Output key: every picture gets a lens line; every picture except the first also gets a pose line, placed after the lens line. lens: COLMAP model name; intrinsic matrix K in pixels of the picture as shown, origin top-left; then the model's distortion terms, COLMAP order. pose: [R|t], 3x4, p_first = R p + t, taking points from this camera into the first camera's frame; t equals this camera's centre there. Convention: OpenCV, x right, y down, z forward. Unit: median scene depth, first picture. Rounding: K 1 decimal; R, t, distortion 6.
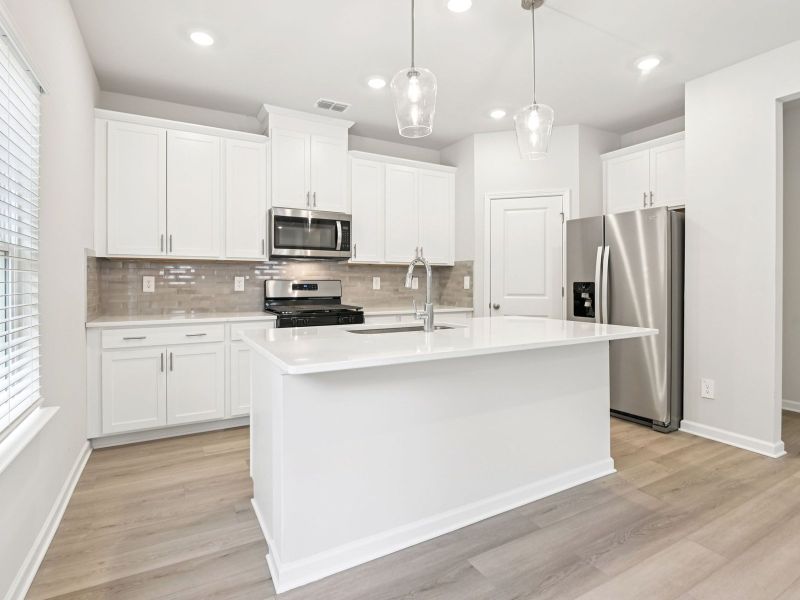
lens RADIAL K [[412.2, 0, 399.0], [0, 412.2, 285.2], [0, 0, 1]] dist [0.001023, -0.000098]
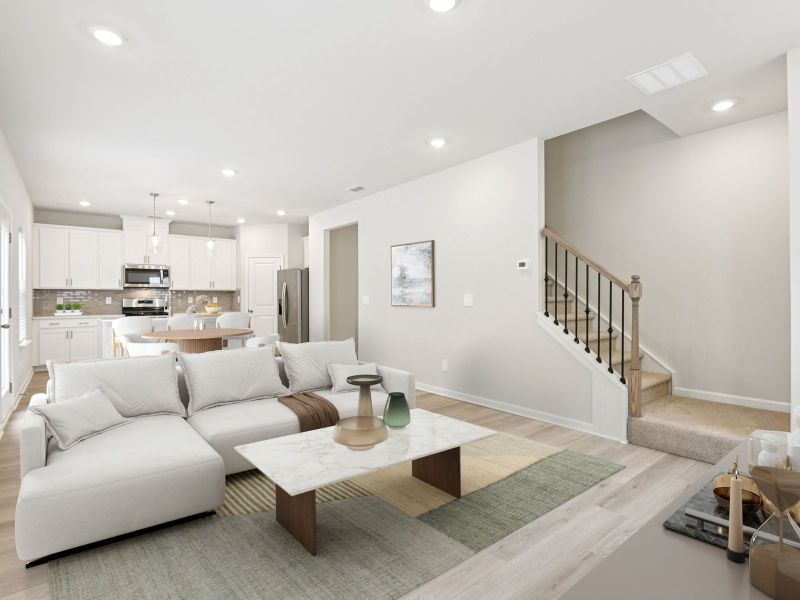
lens RADIAL K [[417.1, 0, 402.0], [0, 417.1, 301.3], [0, 0, 1]] dist [-0.005562, -0.000696]
pose [[0.985423, -0.006447, 0.169999, 0.714032], [0.007171, 0.999968, -0.003643, 0.018536], [-0.169970, 0.004809, 0.985438, -1.311663]]
